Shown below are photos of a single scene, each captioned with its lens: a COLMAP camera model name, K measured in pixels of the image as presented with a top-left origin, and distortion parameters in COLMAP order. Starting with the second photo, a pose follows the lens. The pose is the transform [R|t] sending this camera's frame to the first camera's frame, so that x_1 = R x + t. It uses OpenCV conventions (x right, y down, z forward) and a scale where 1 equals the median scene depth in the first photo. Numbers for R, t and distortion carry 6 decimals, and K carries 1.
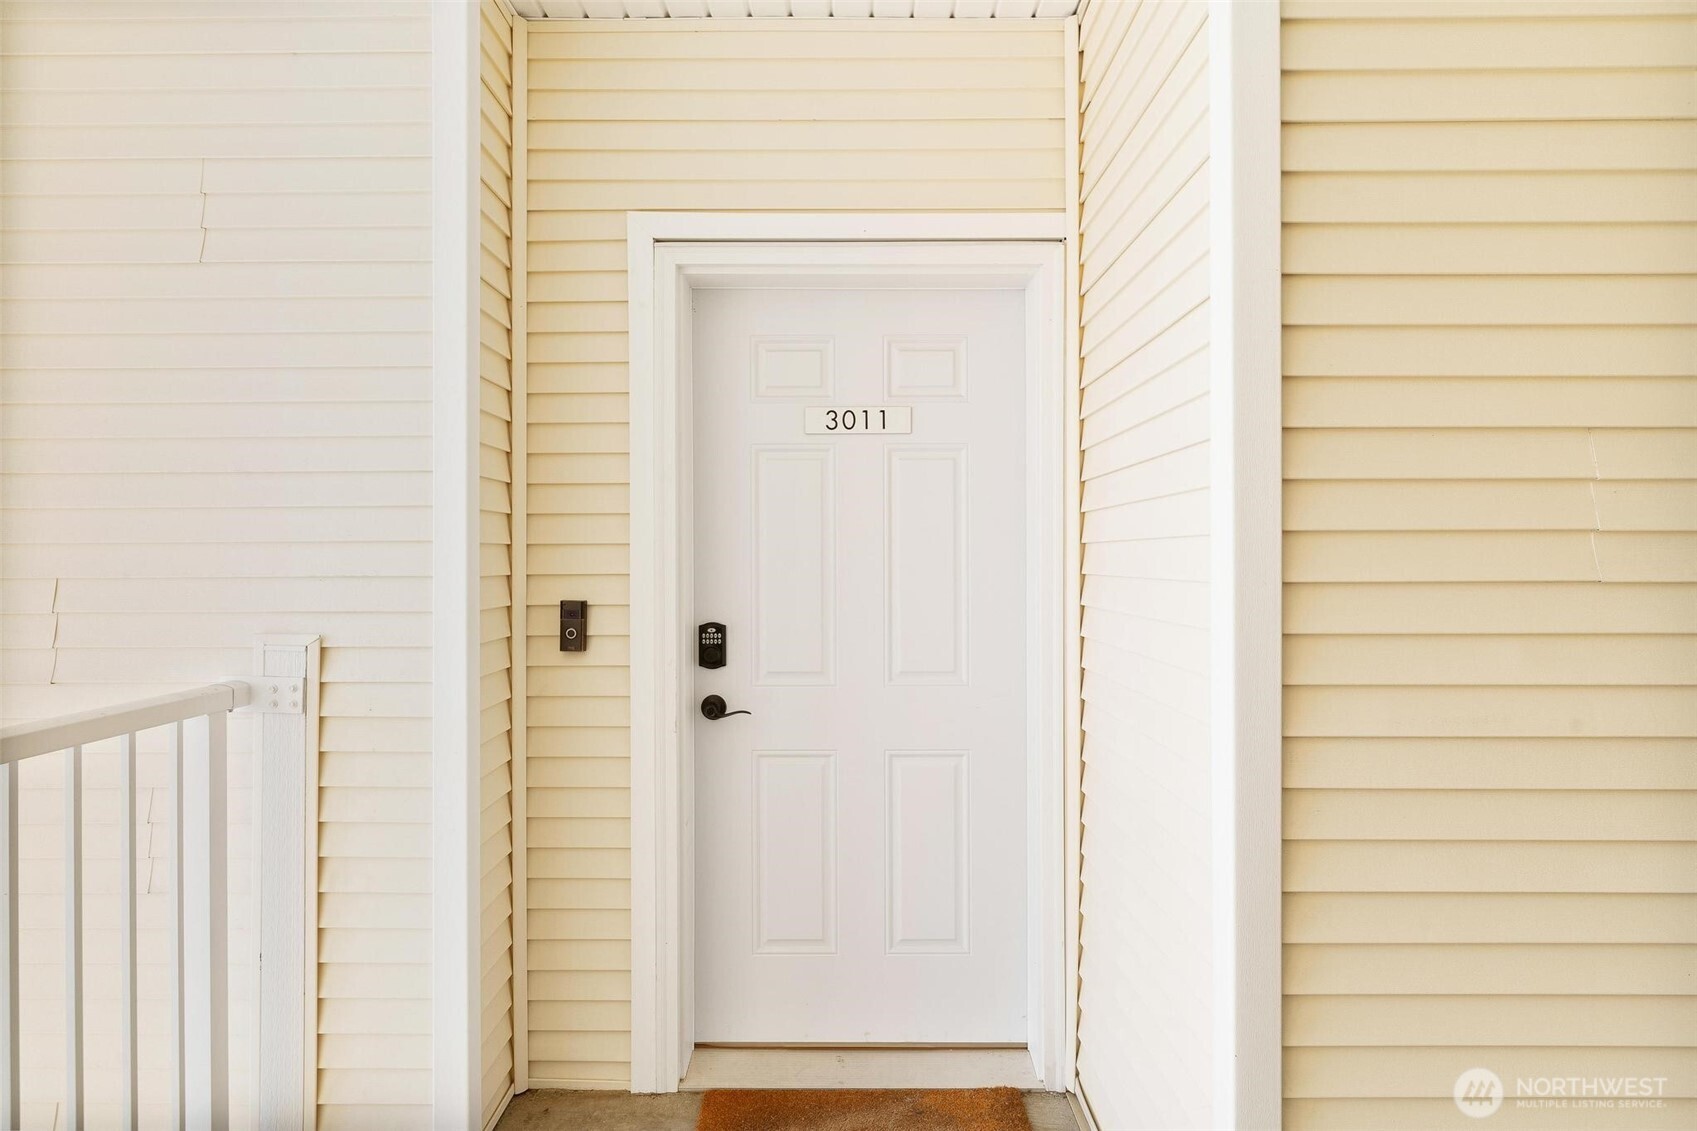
lens RADIAL K [[887.3, 0, 847.2], [0, 887.3, 560.0], [0, 0, 1]] dist [-0.001327, 0.000038]
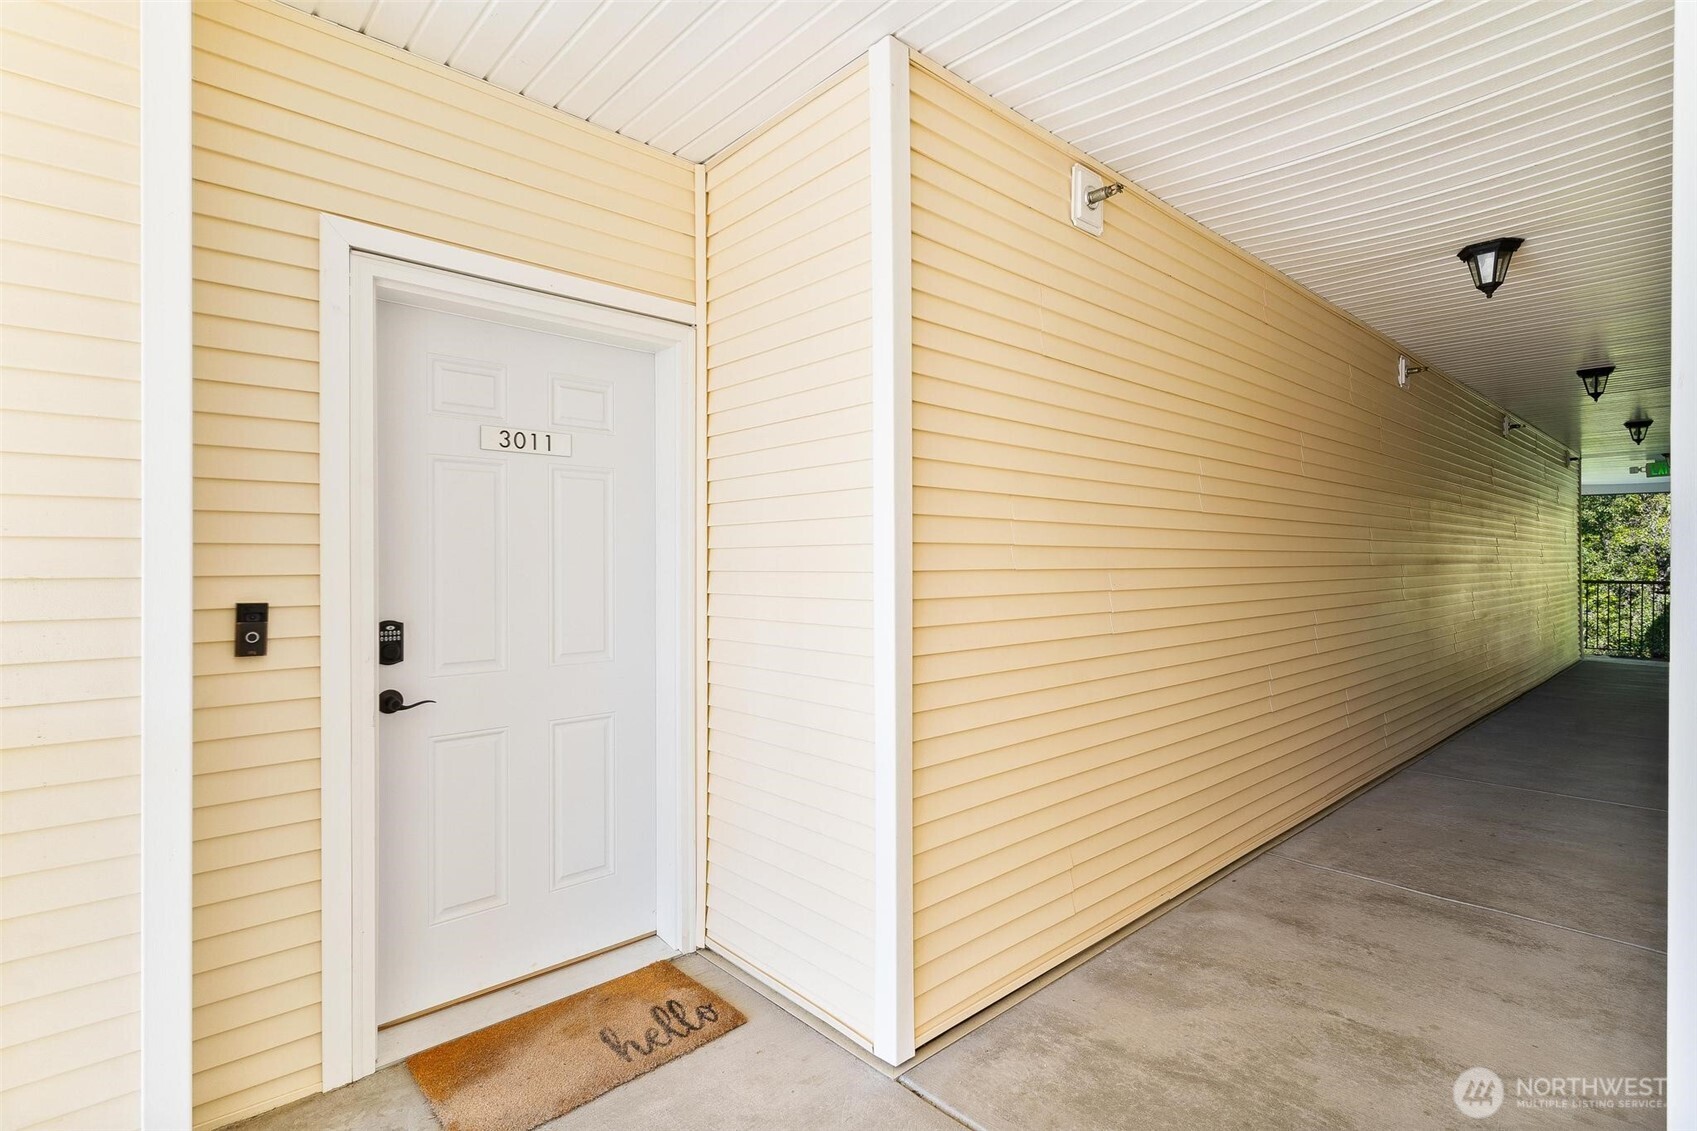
lens RADIAL K [[811.3, 0, 842.7], [0, 811.3, 569.6], [0, 0, 1]] dist [0.000885, 0.000112]
pose [[0.735674, -0.006713, 0.677303, -0.430237], [0.004598, 0.999977, 0.004917, 0.008443], [-0.677321, -0.000503, 0.735688, -0.071426]]
